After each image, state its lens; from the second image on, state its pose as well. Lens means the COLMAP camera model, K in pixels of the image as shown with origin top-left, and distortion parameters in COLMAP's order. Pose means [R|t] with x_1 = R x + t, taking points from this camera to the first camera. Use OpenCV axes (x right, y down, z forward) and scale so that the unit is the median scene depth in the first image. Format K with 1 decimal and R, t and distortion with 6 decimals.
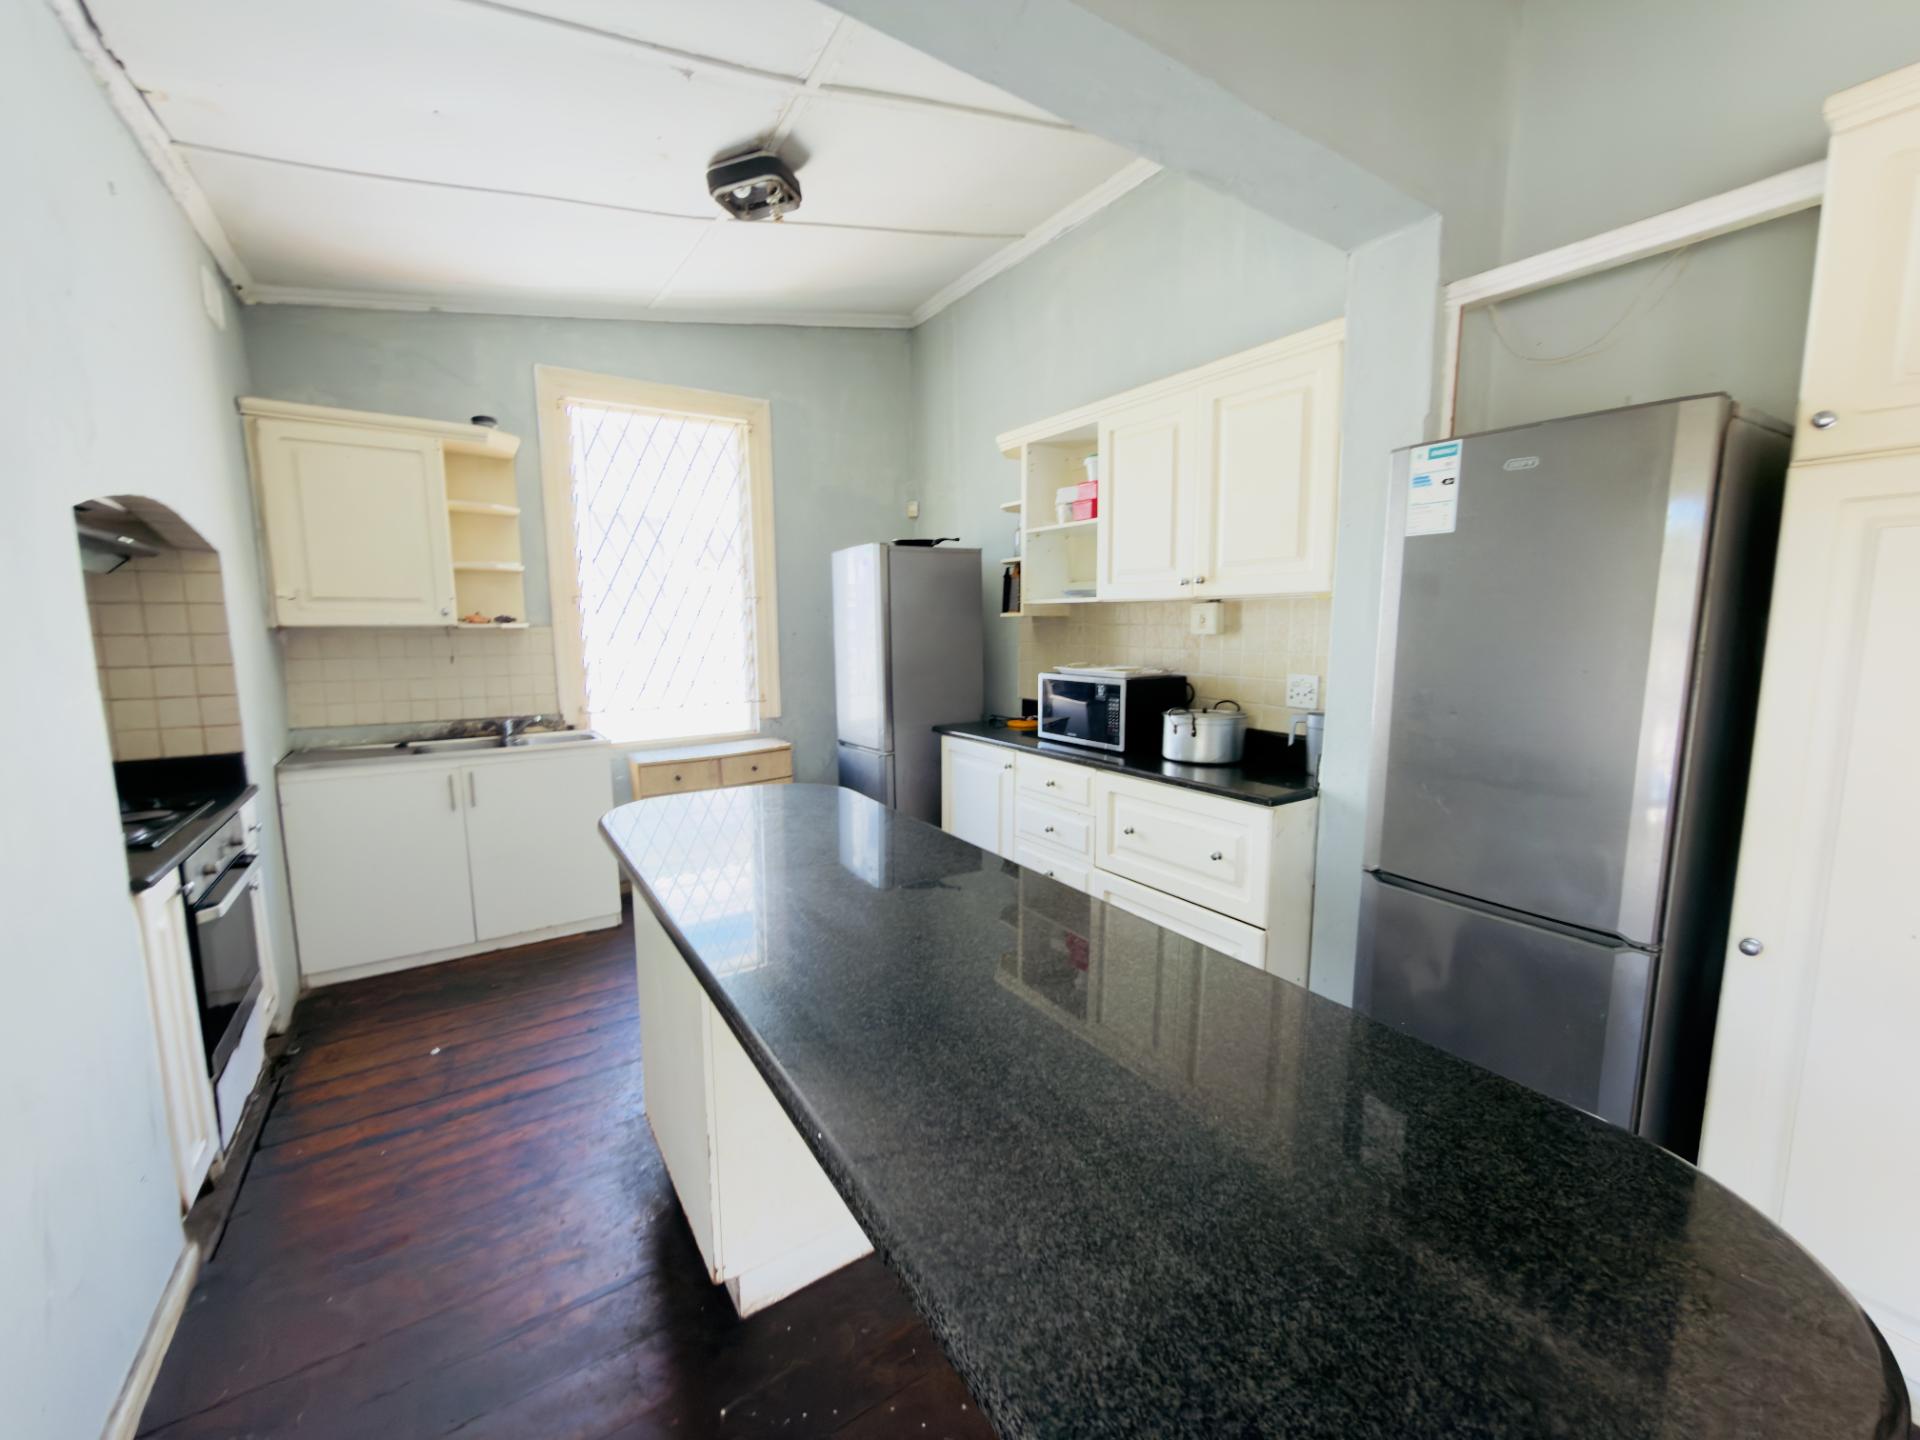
lens RADIAL K [[762.5, 0, 962.4], [0, 762.5, 722.3], [0, 0, 1]] dist [0.002999, 0.000678]
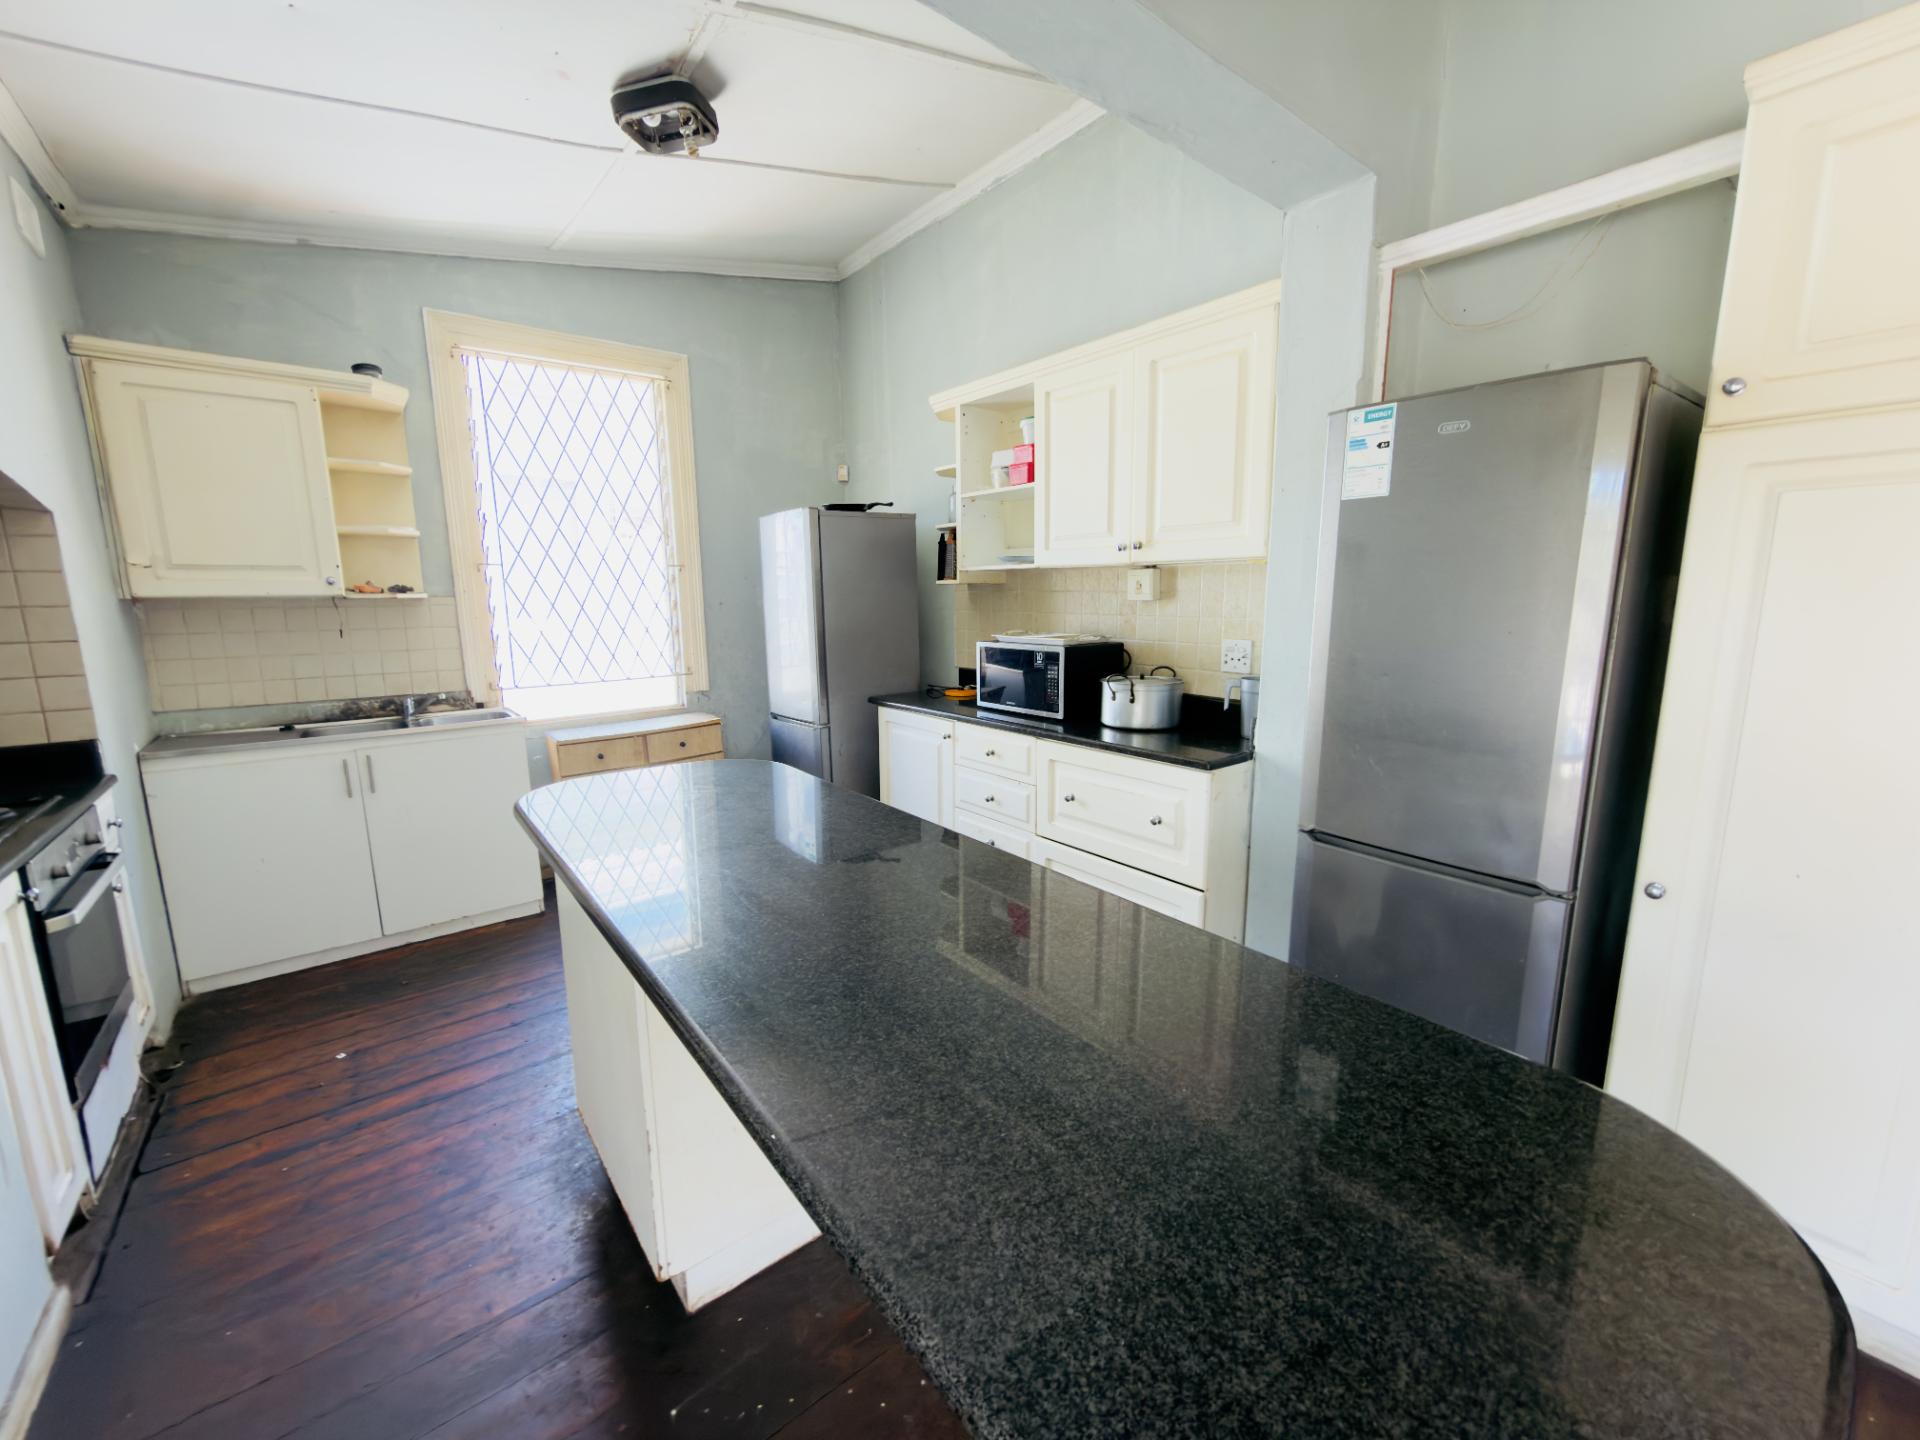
lens RADIAL K [[761.4, 0, 960.0], [0, 761.4, 720.0], [0, 0, 1]] dist [-0.001154, 0.000132]
pose [[0.996077, -0.019967, 0.086207, -0.013978], [0.016878, 0.999194, 0.036415, 0.001560], [-0.086864, -0.034817, 0.995612, 0.034005]]
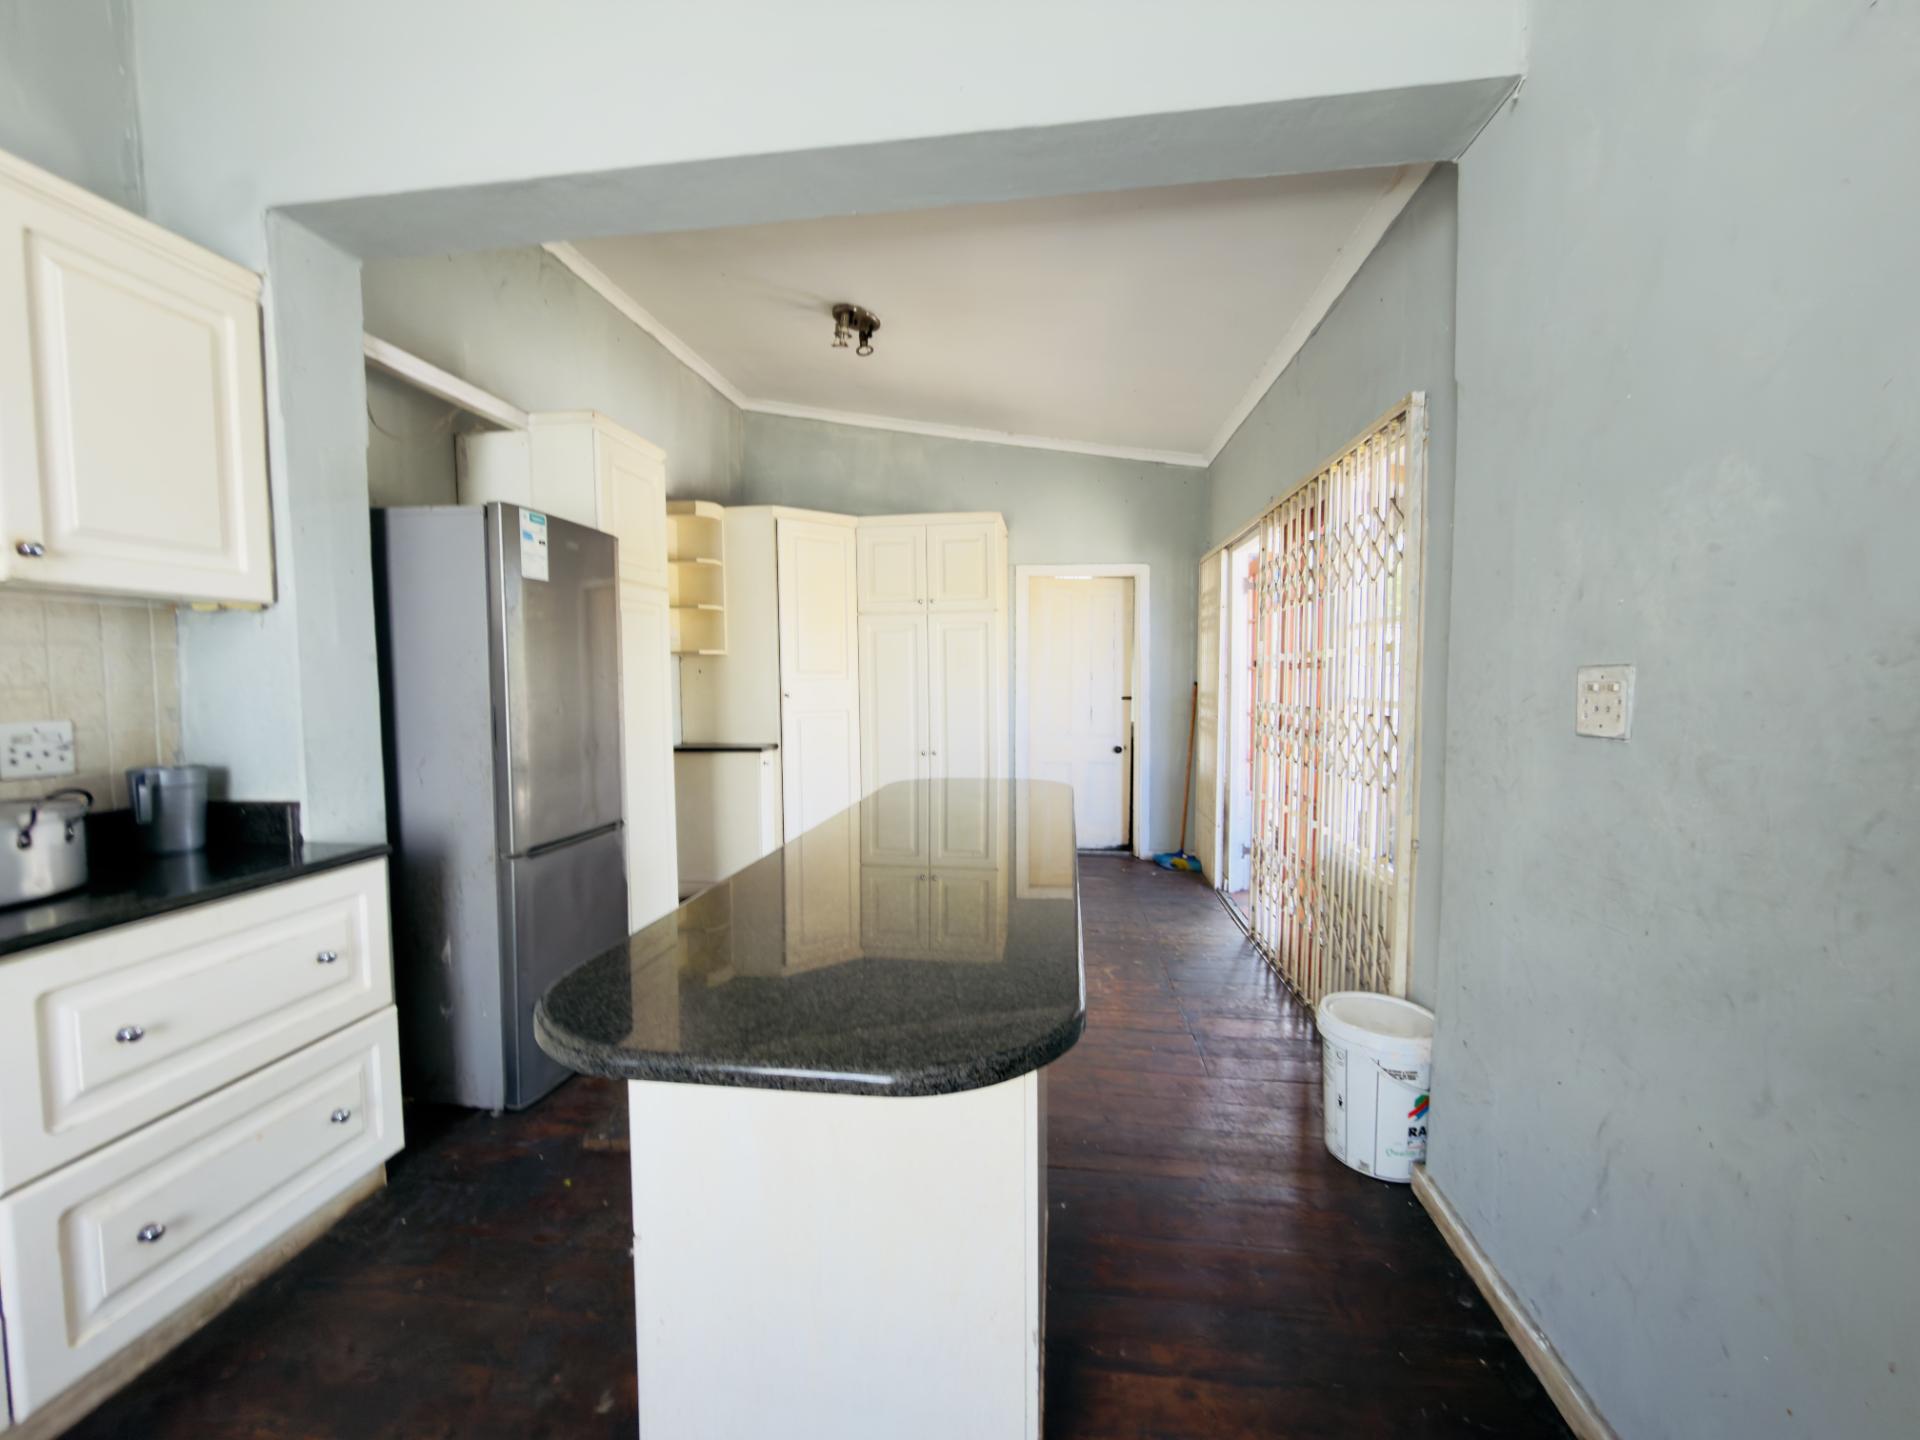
lens RADIAL K [[762.5, 0, 962.4], [0, 762.5, 722.3], [0, 0, 1]] dist [0.002999, 0.000678]
pose [[-0.748898, -0.031605, 0.661932, -0.803275], [0.097559, 0.982720, 0.157299, -0.133515], [-0.655465, 0.182378, -0.732874, 1.488991]]
